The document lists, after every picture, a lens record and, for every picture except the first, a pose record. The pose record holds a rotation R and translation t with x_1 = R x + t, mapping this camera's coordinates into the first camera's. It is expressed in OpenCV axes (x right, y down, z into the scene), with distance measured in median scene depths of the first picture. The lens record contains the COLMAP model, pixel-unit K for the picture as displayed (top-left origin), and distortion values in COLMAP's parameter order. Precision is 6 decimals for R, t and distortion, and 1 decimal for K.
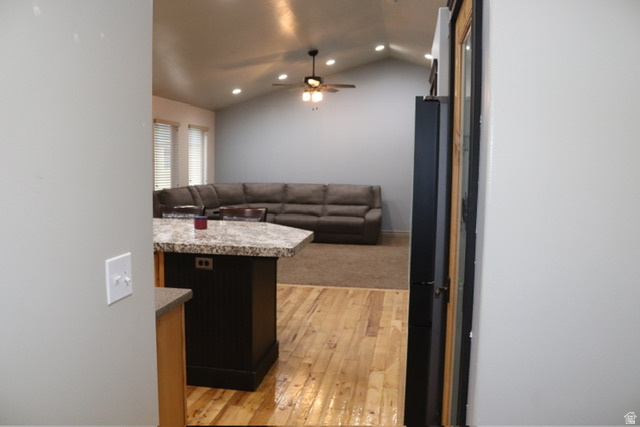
lens RADIAL K [[530.3, 0, 320.0], [0, 530.3, 213.5], [0, 0, 1]] dist [-0.170391, 0.152528]
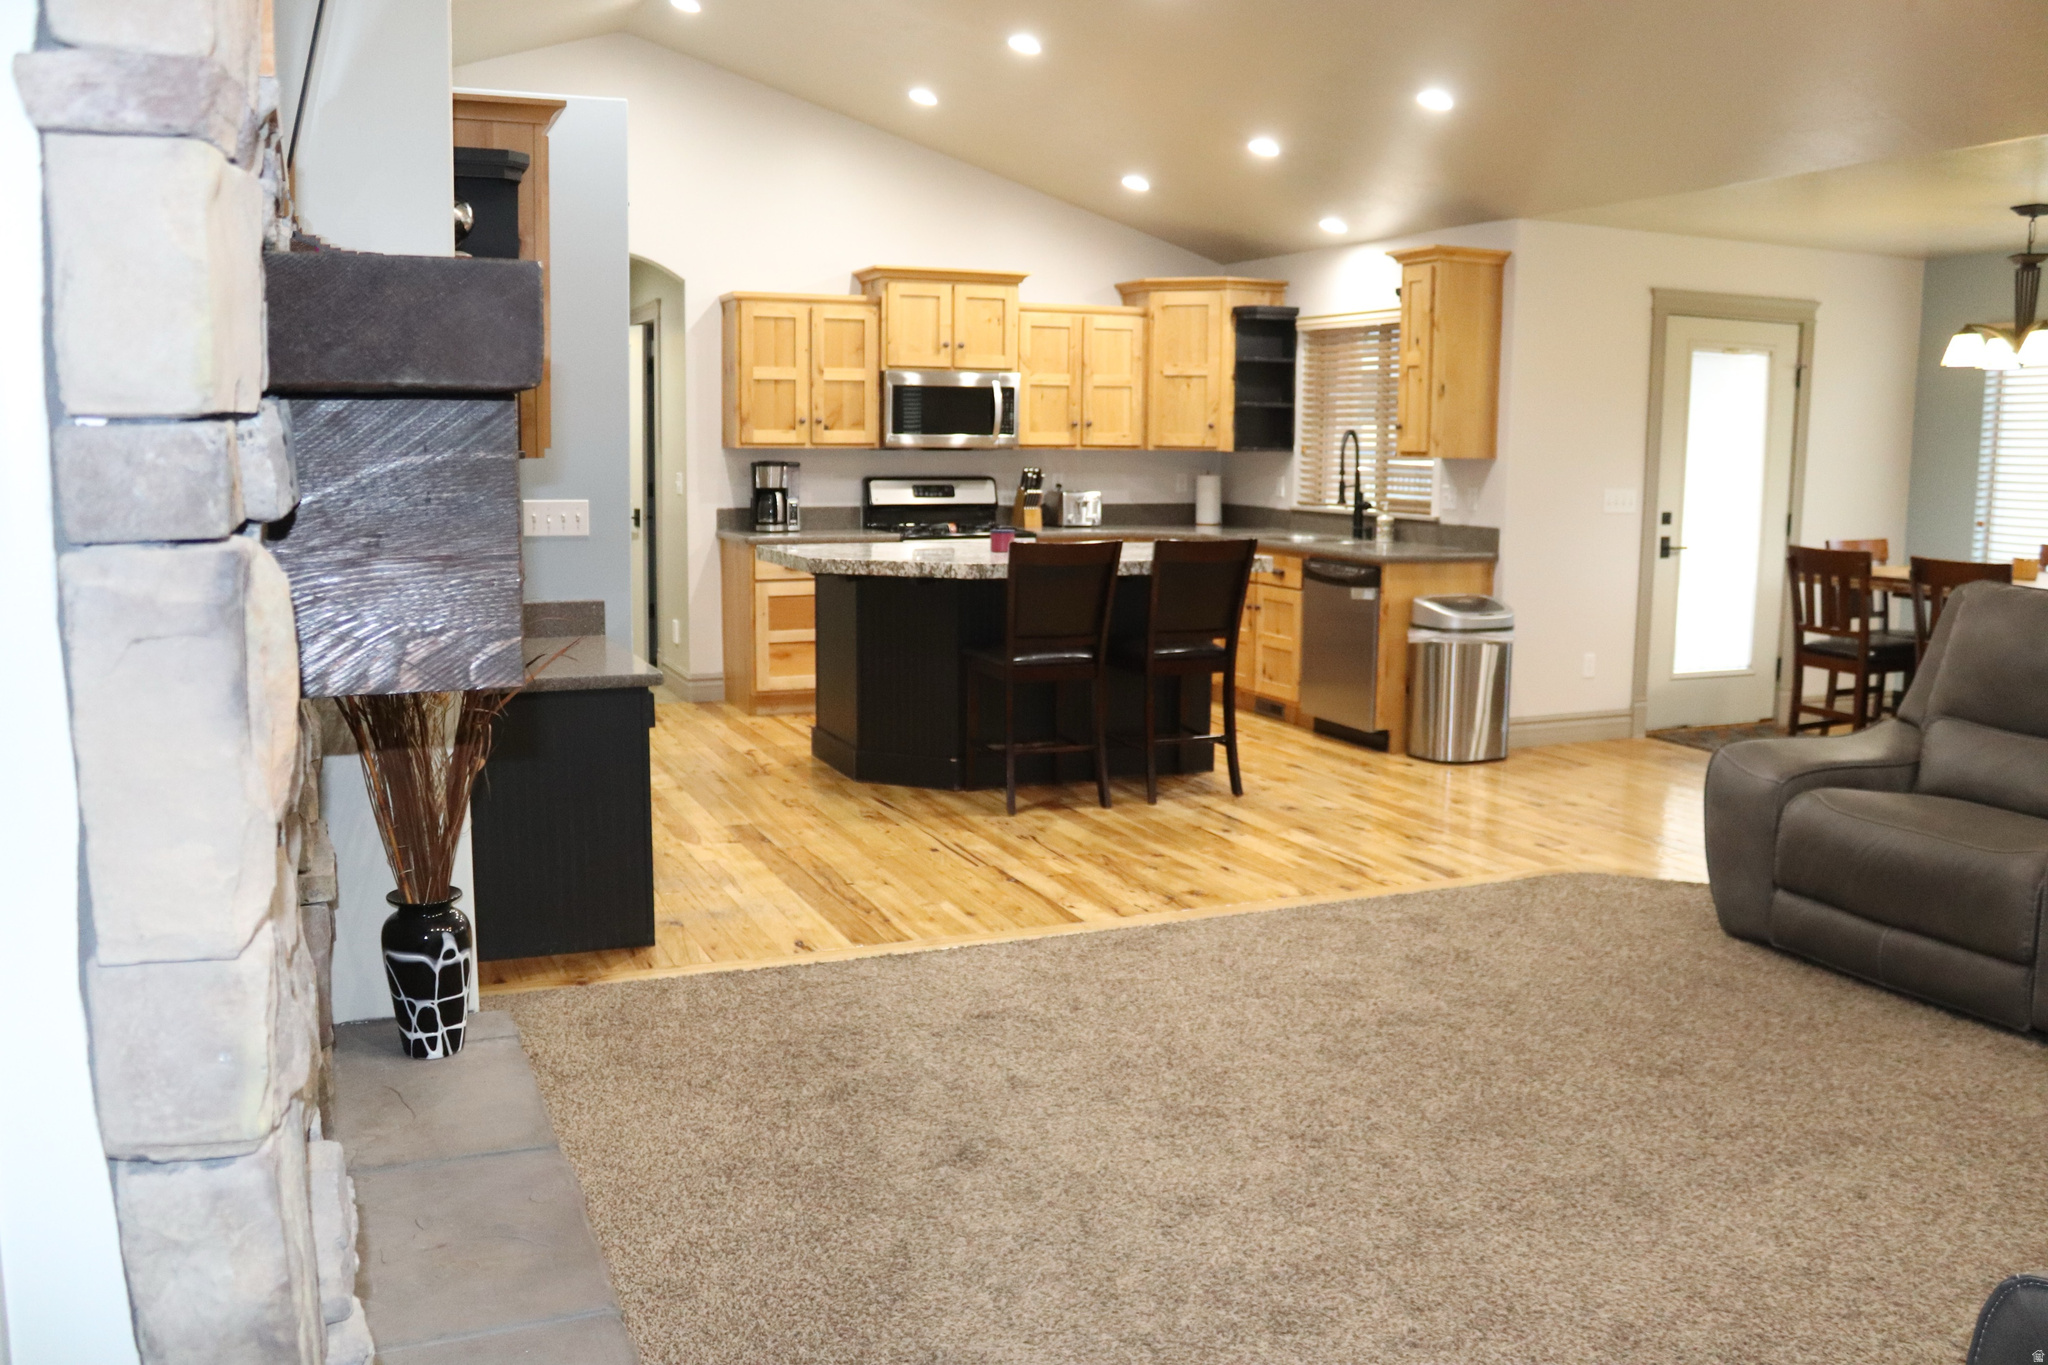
lens RADIAL K [[1697.0, 0, 1024.0], [0, 1697.0, 682.5], [0, 0, 1]] dist [-0.170391, 0.152528]
pose [[-0.837304, 0.061148, -0.543307, 0.466846], [-0.071362, 0.973002, 0.219489, -0.149998], [0.542060, 0.222550, -0.810335, 1.606997]]
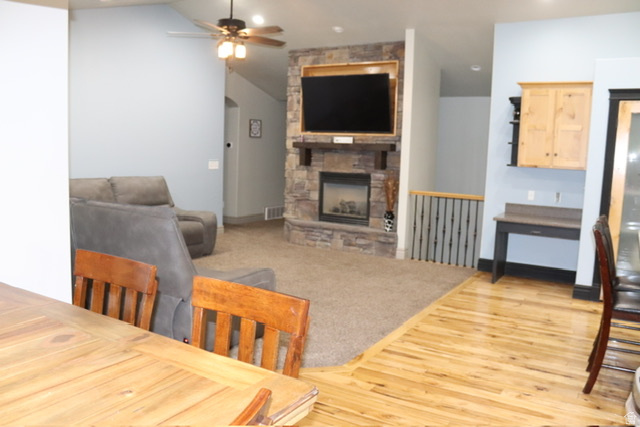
lens RADIAL K [[530.3, 0, 320.0], [0, 530.3, 213.5], [0, 0, 1]] dist [-0.170391, 0.152528]
pose [[0.359929, -0.098240, 0.927793, -0.800567], [0.055197, 0.994941, 0.083936, -0.081972], [-0.931345, 0.021000, 0.363531, 0.864331]]
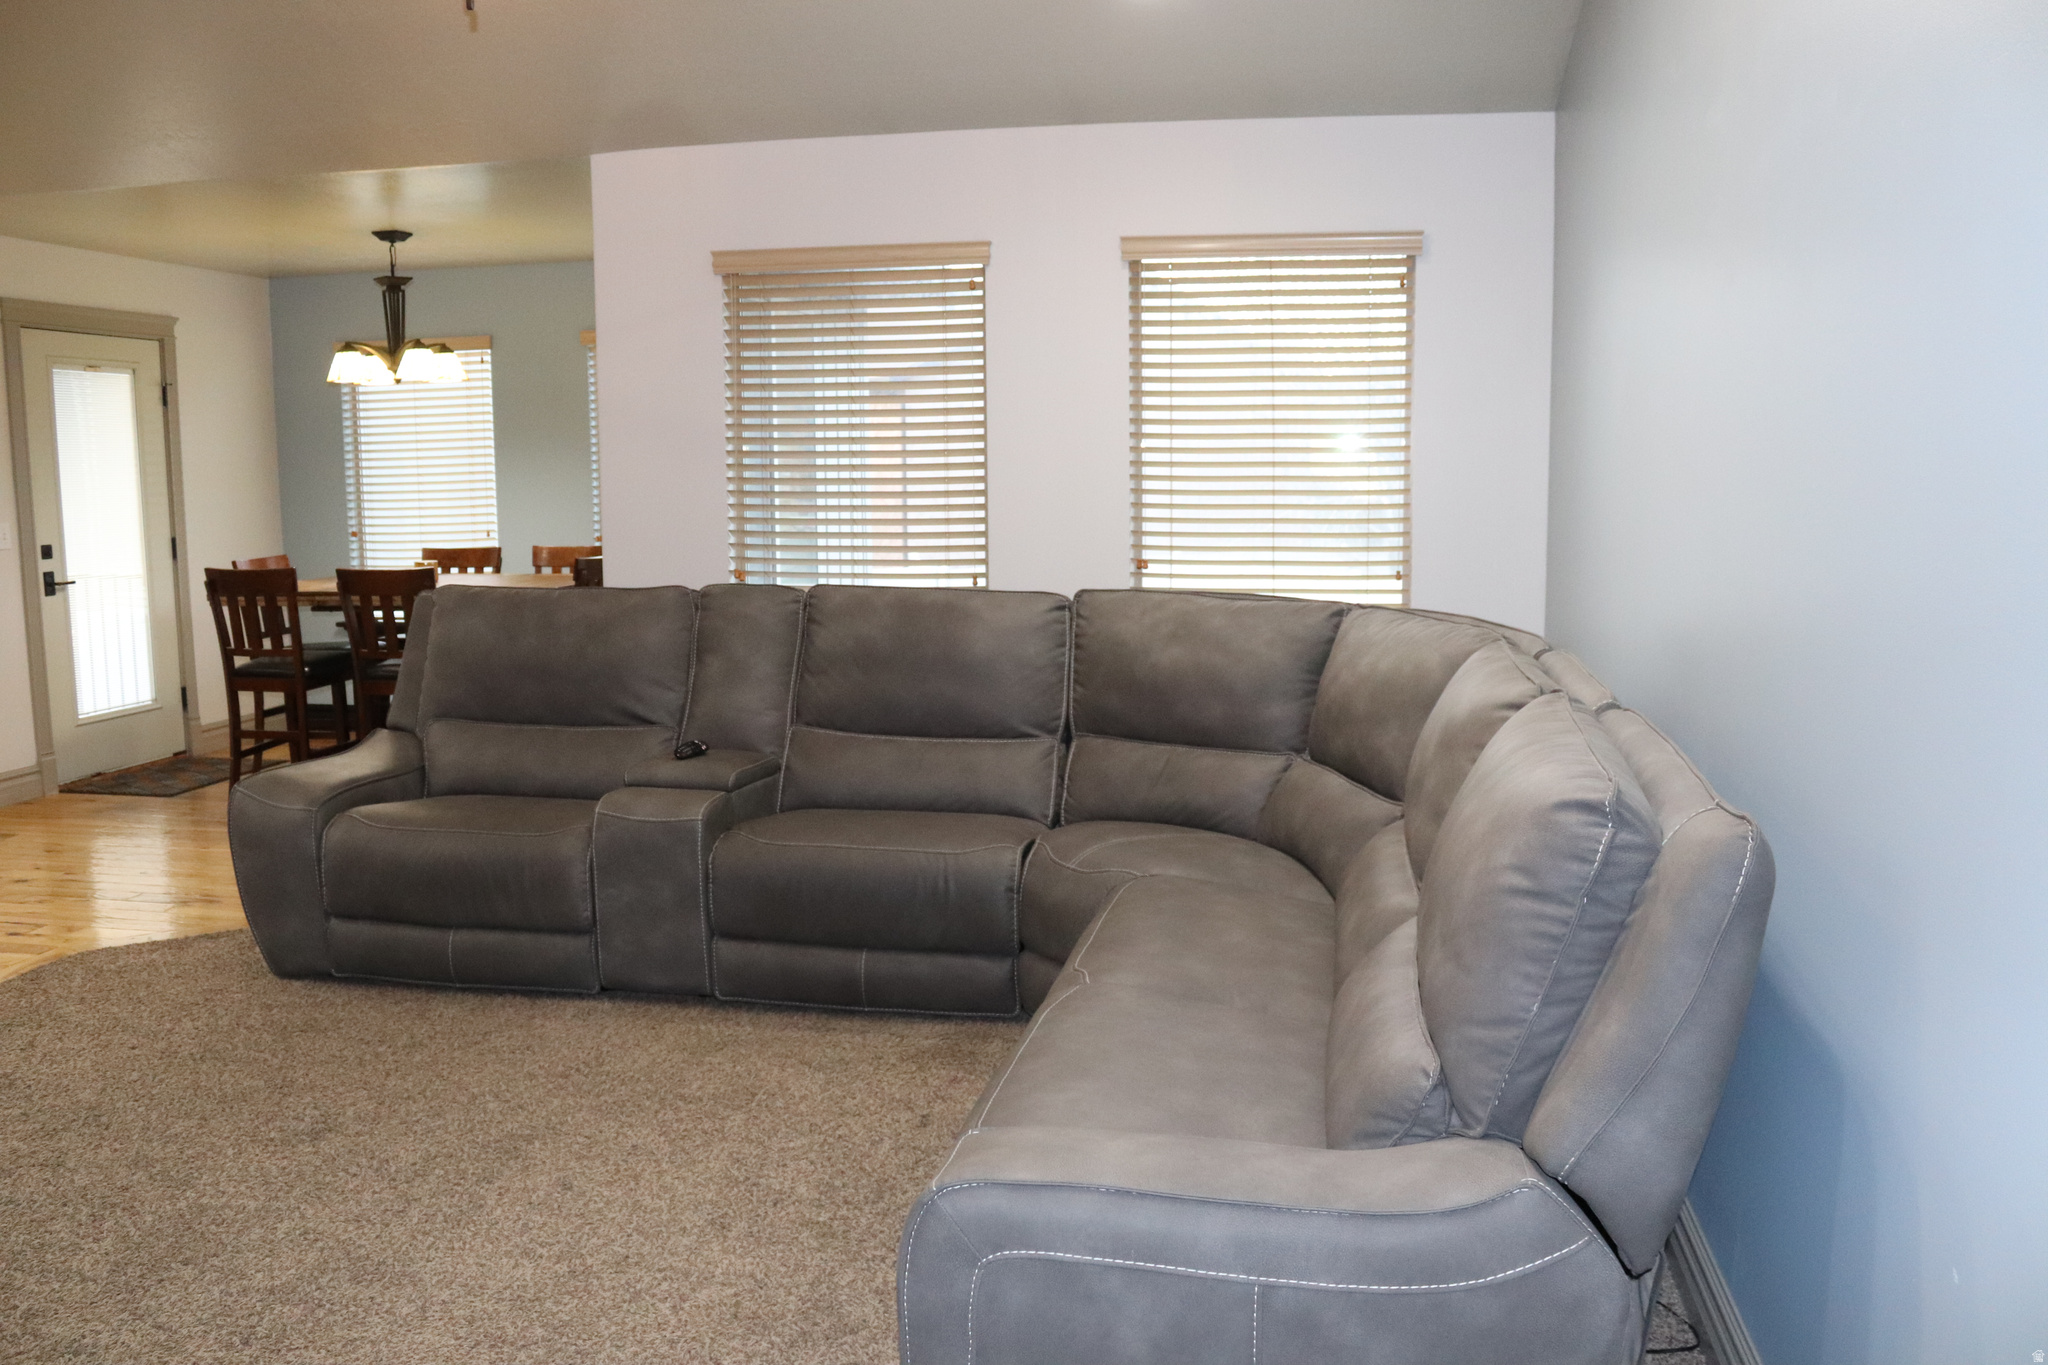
lens RADIAL K [[1697.0, 0, 1024.0], [0, 1697.0, 682.5], [0, 0, 1]] dist [-0.170391, 0.152528]
pose [[-0.013372, 0.122731, -0.992350, 0.486293], [-0.088799, 0.988372, 0.123436, -0.139130], [0.995960, 0.089770, -0.002318, 1.504468]]
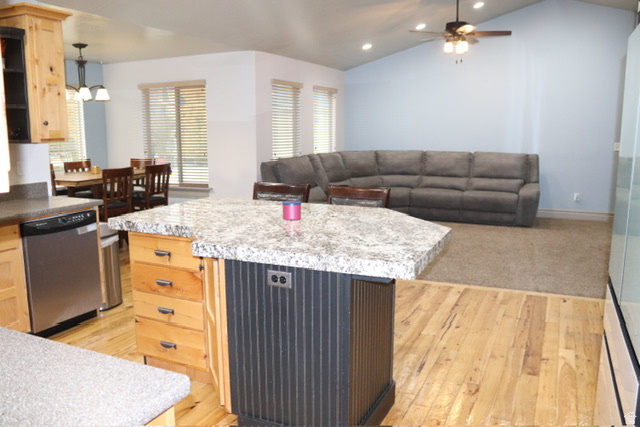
lens RADIAL K [[530.3, 0, 320.0], [0, 530.3, 213.5], [0, 0, 1]] dist [-0.170391, 0.152528]
pose [[0.963969, 0.024845, -0.264851, 0.001579], [-0.008053, 0.997898, 0.064300, -0.016769], [0.265891, -0.059851, 0.962143, 0.205131]]
